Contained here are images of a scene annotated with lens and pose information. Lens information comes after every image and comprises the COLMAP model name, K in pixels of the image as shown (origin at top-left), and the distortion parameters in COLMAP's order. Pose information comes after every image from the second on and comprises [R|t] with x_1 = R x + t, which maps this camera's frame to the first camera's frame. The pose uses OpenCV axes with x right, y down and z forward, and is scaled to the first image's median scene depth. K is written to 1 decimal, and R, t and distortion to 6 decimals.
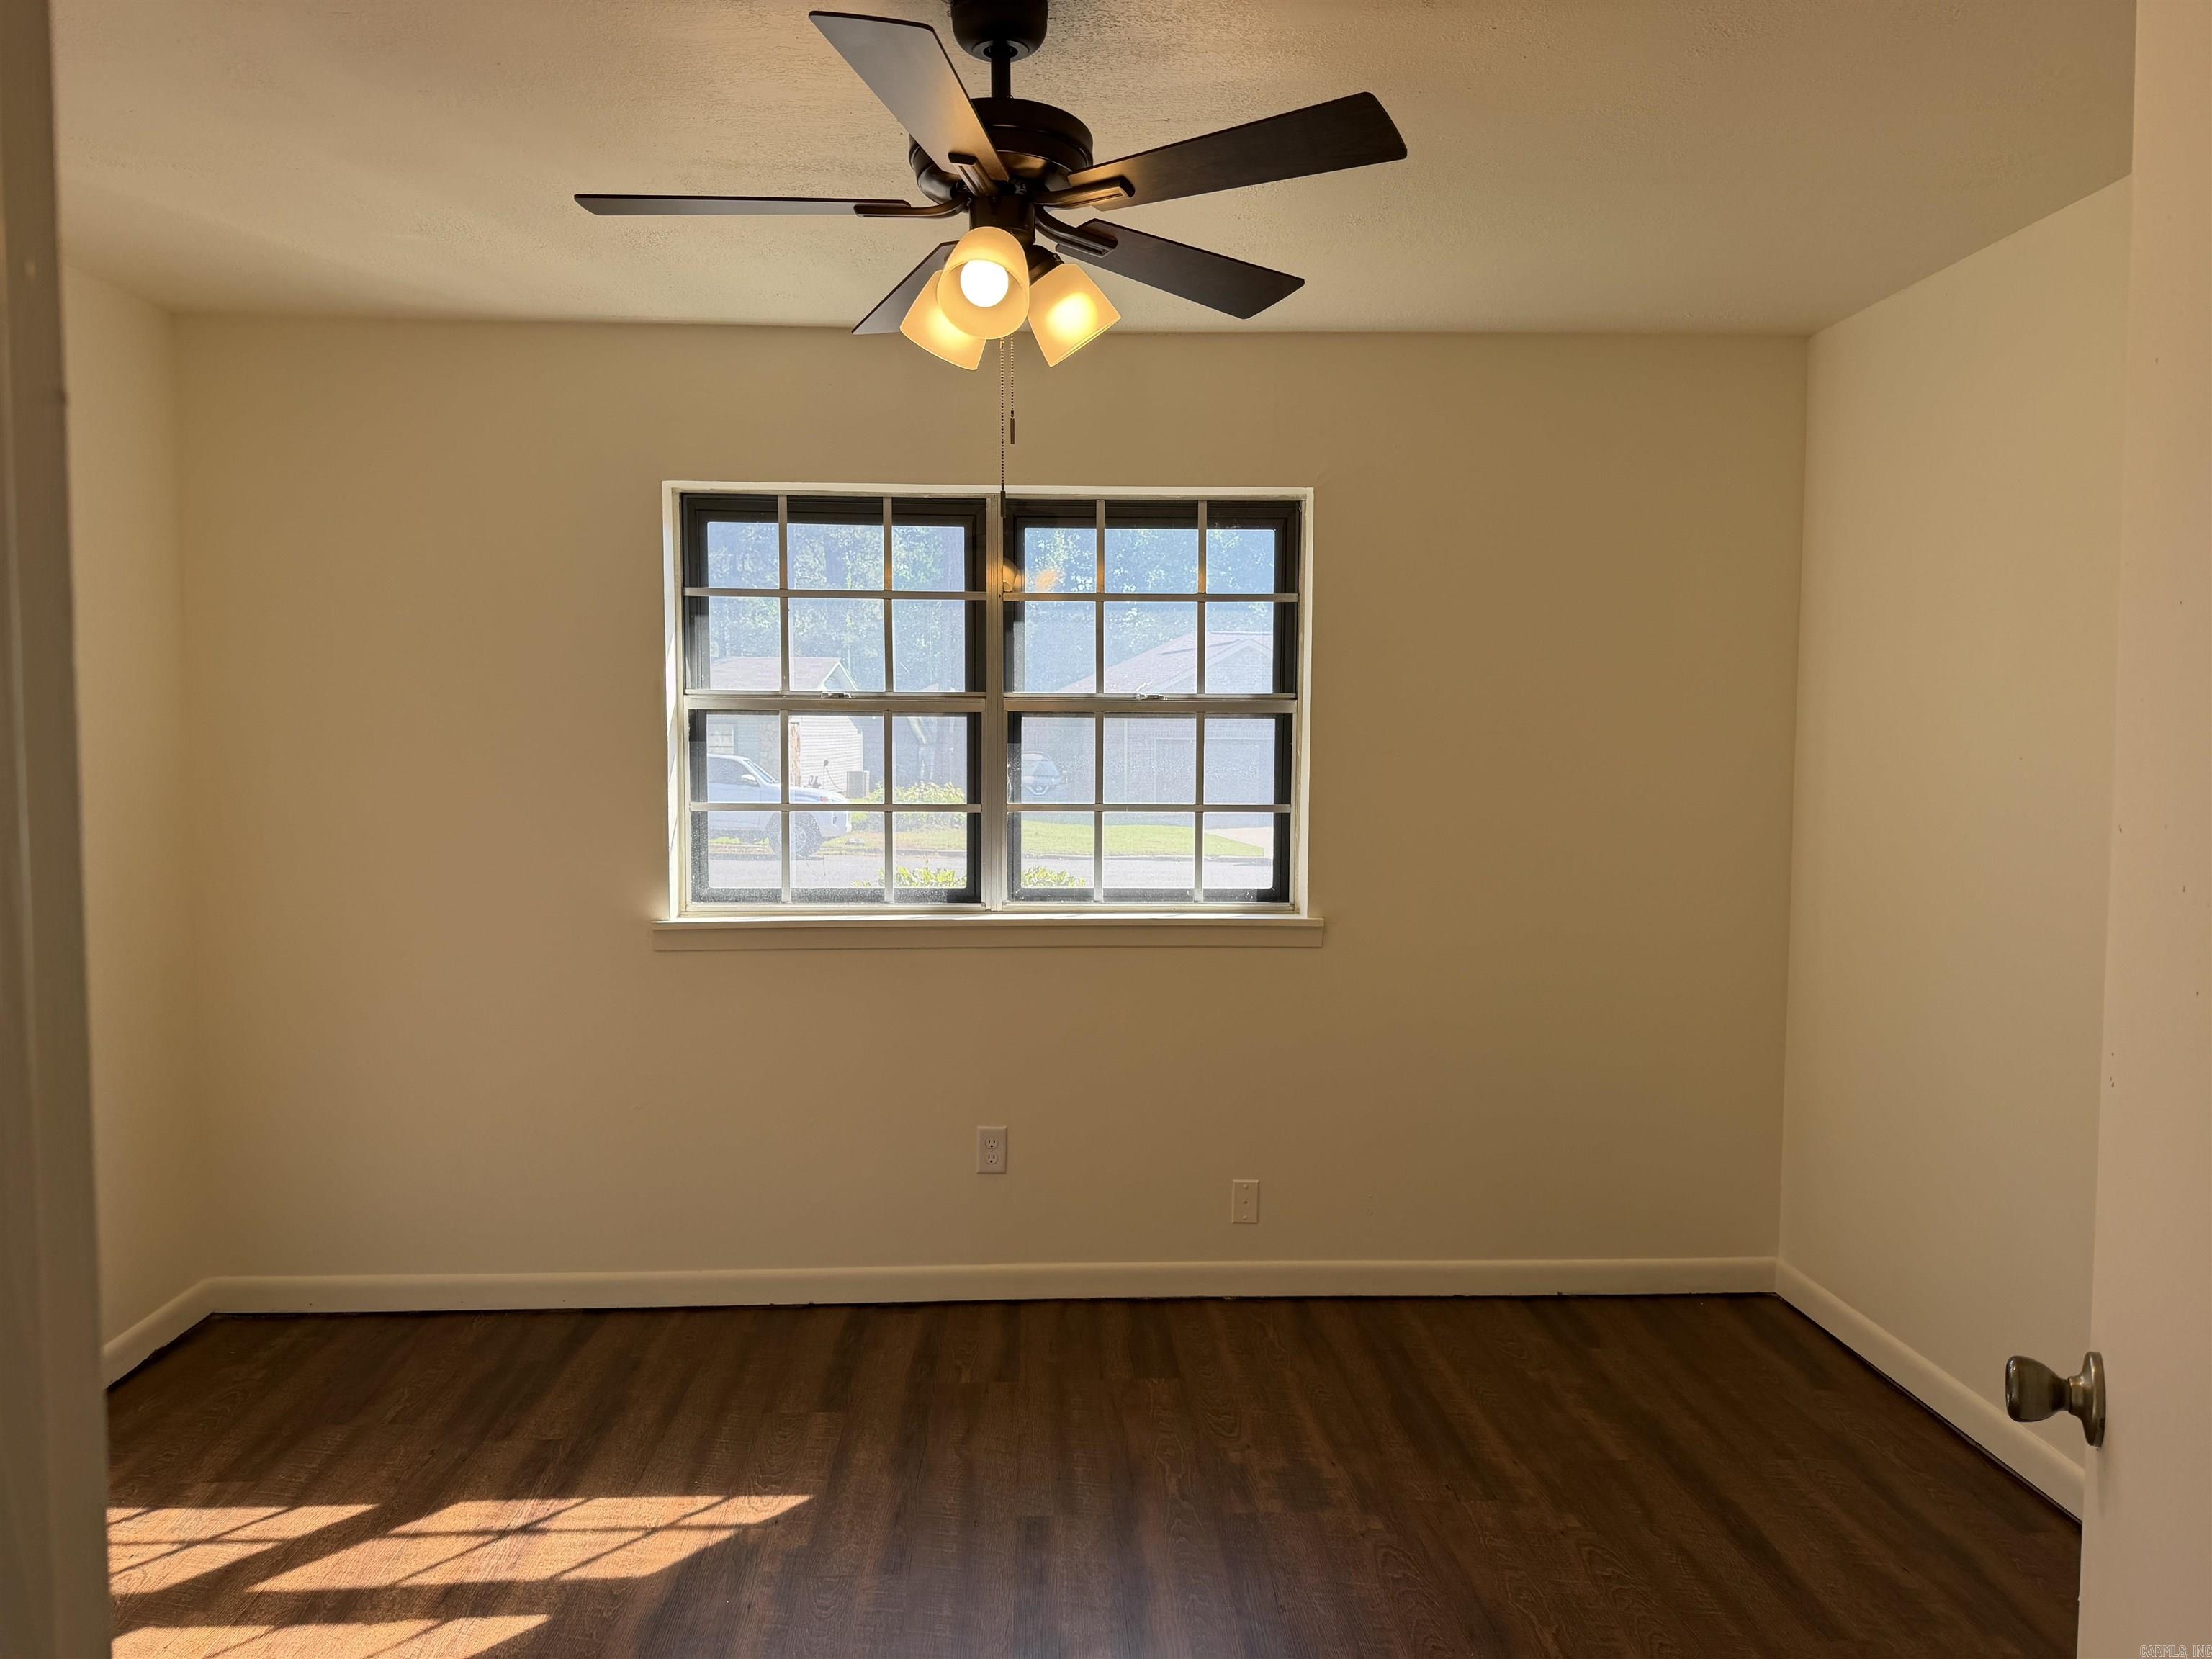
lens RADIAL K [[1531.9, 0, 1106.0], [0, 1531.9, 829.5], [0, 0, 1]] dist [0.134062, -0.210424]
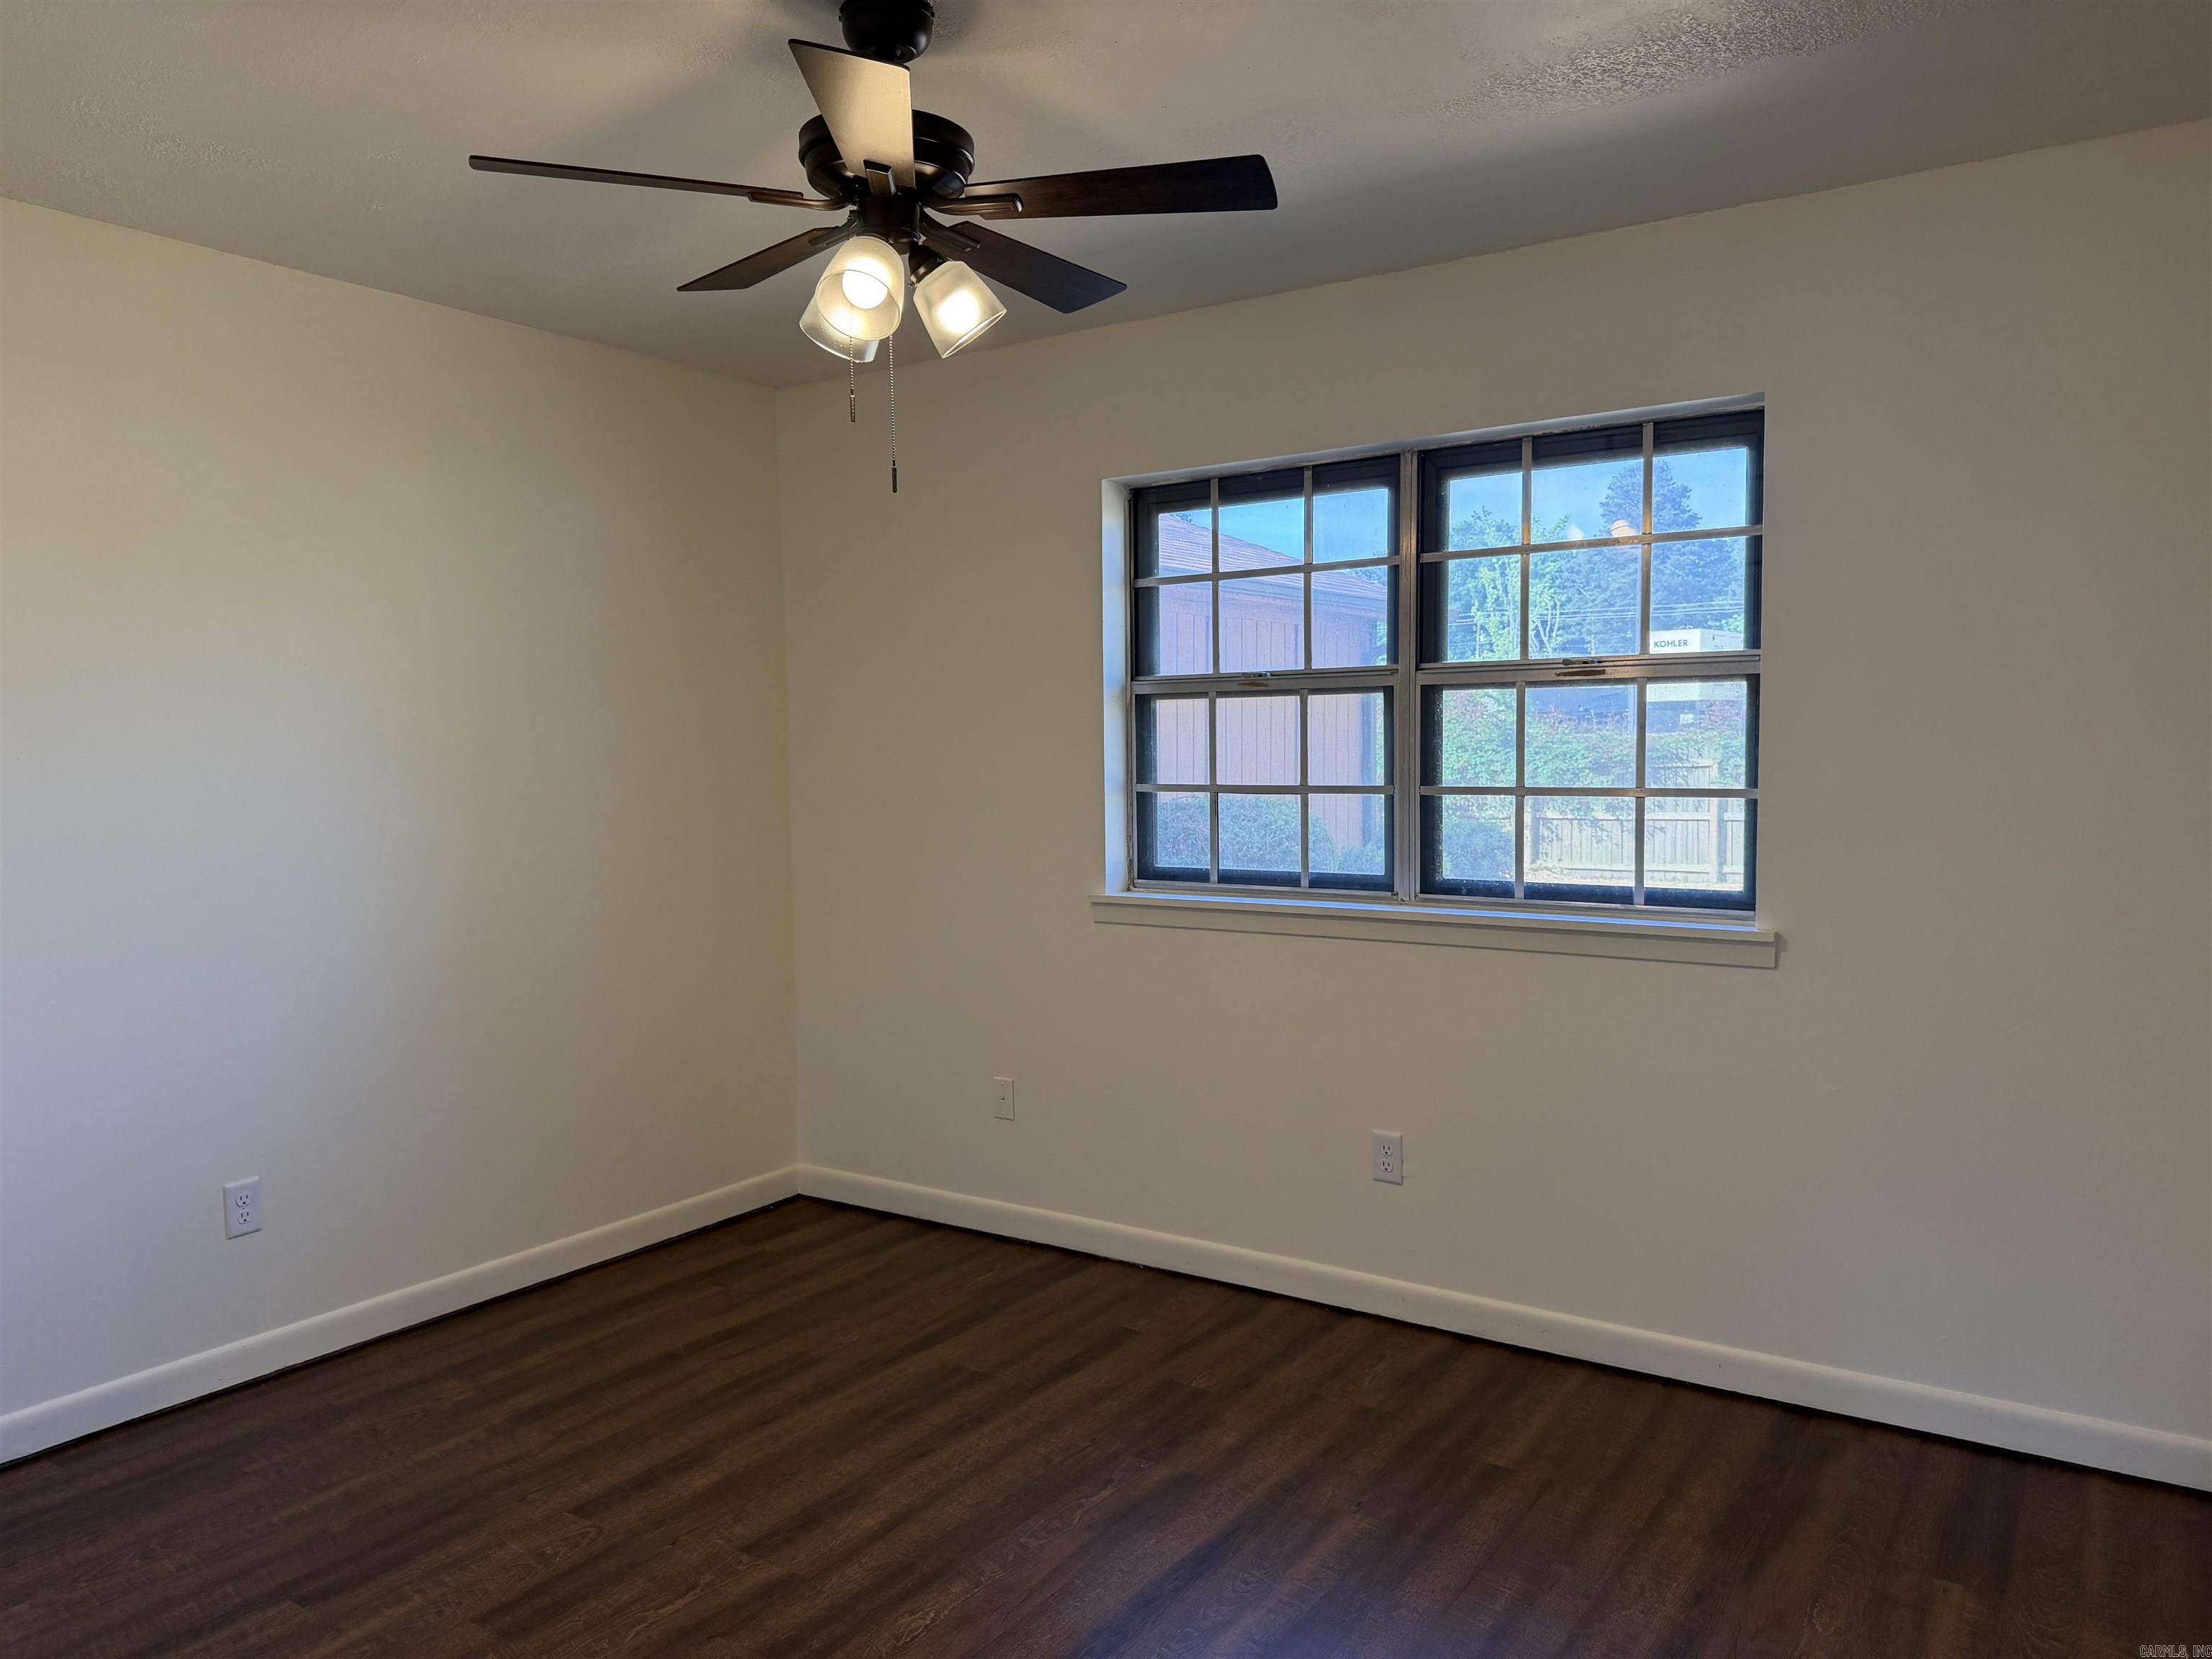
lens RADIAL K [[1712.3, 0, 1098.5], [0, 1712.3, 848.7], [0, 0, 1]] dist [0.559722, -0.808494]
pose [[0.802953, 0.029456, -0.595314, 0.413170], [-0.019492, 0.999542, 0.023167, 0.000052], [0.595723, -0.006998, 0.803159, 0.039499]]
